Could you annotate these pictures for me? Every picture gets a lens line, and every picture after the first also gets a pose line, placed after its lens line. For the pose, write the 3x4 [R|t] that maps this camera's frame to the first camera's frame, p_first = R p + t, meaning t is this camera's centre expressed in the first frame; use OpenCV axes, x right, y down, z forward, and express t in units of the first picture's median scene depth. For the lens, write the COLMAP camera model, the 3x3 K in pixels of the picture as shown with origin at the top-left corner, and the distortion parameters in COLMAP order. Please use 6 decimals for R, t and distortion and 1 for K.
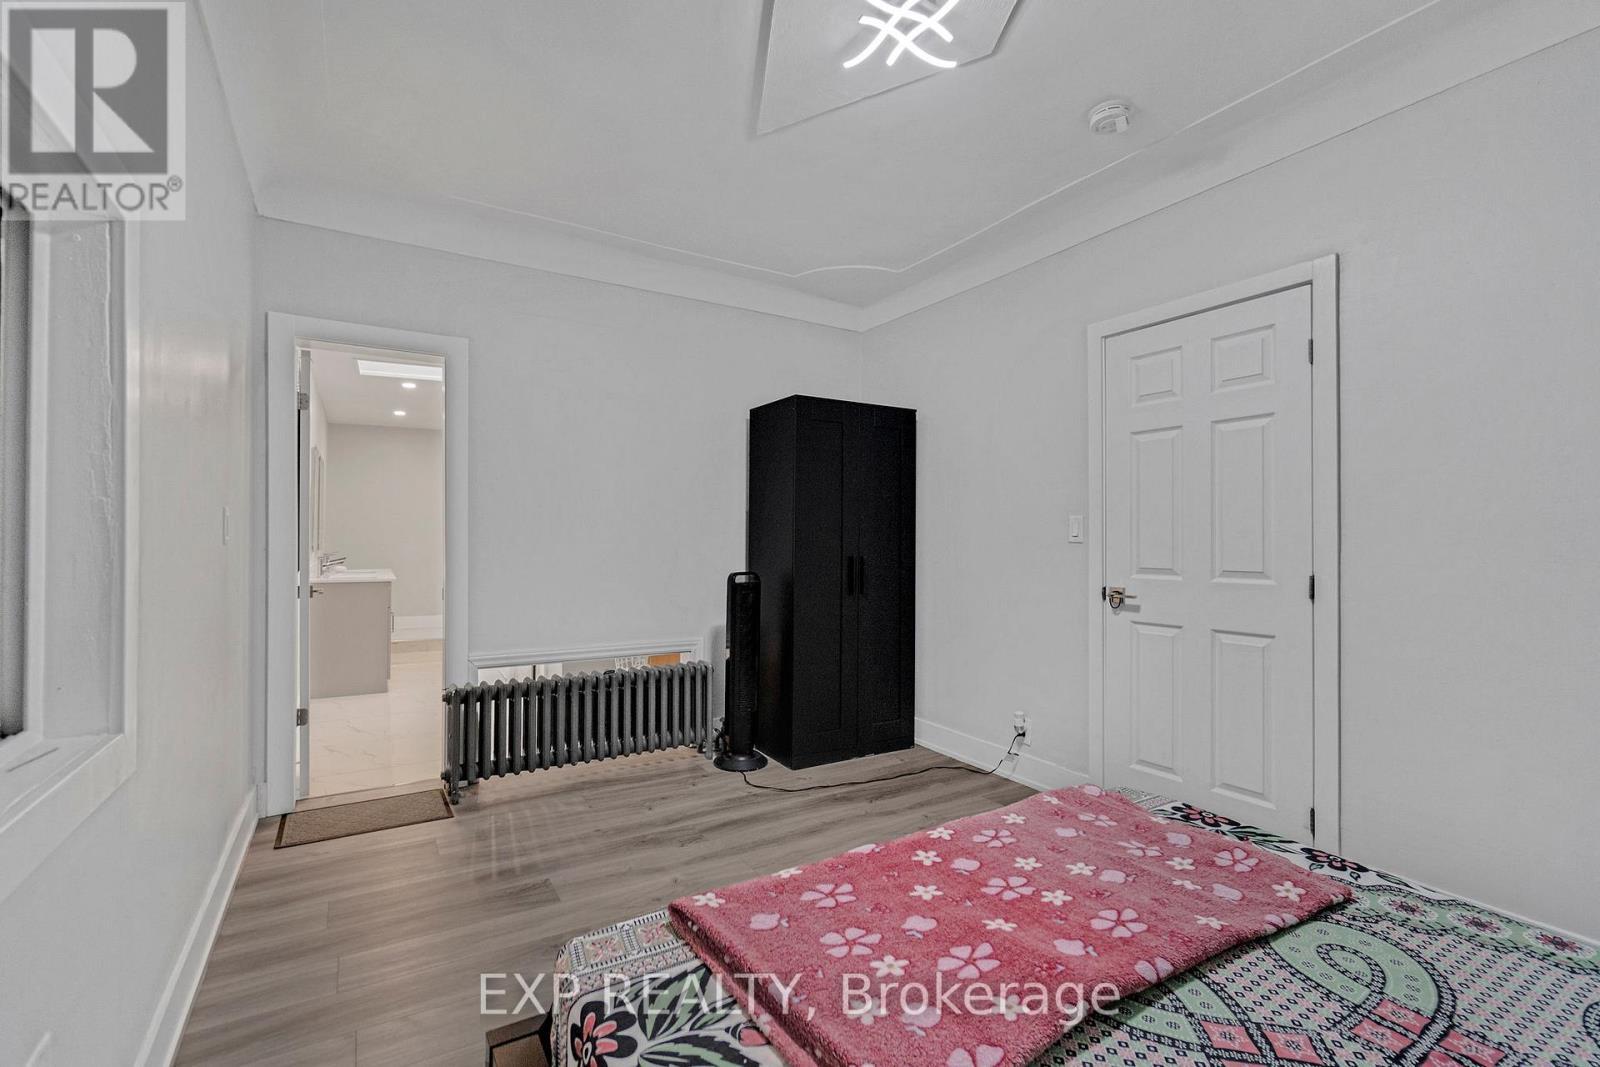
lens RADIAL K [[713.9, 0, 800.0], [0, 713.9, 533.5], [0, 0, 1]] dist [-0.000288, -0.000135]
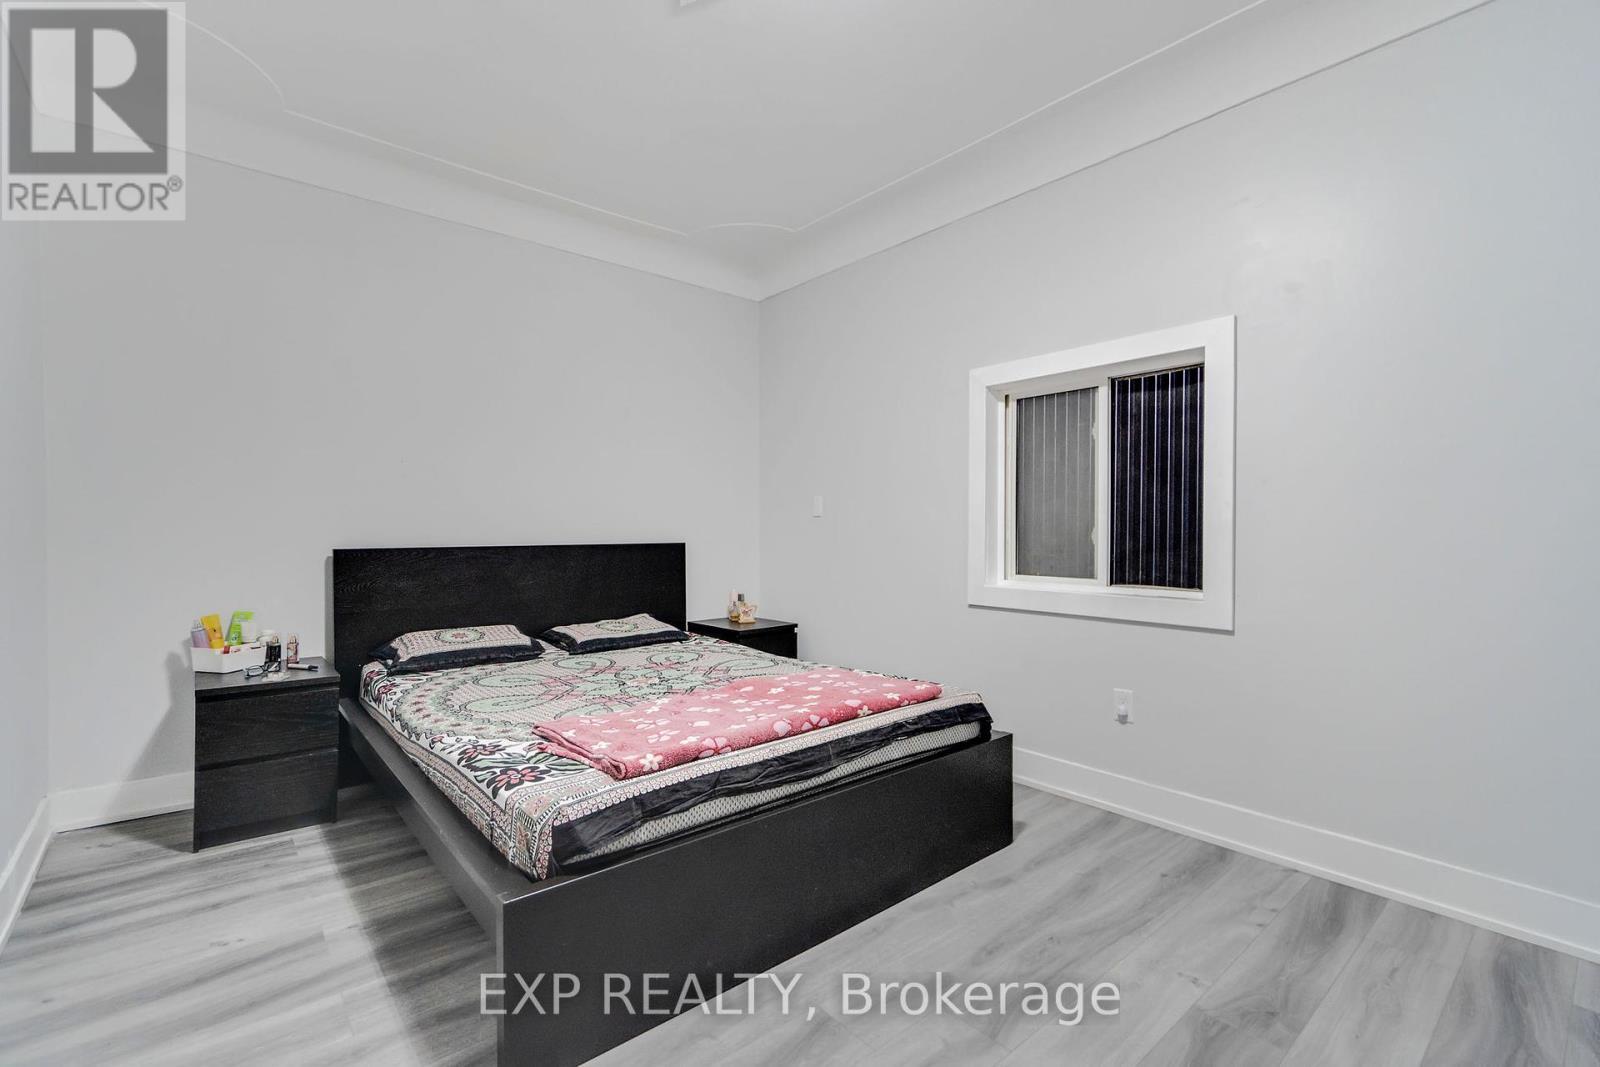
lens RADIAL K [[713.9, 0, 800.0], [0, 713.9, 533.5], [0, 0, 1]] dist [-0.000288, -0.000135]
pose [[-0.989118, -0.012492, -0.146591, 0.378121], [-0.011787, 0.999914, -0.005673, 0.079058], [0.146649, -0.003883, -0.989181, 2.226692]]
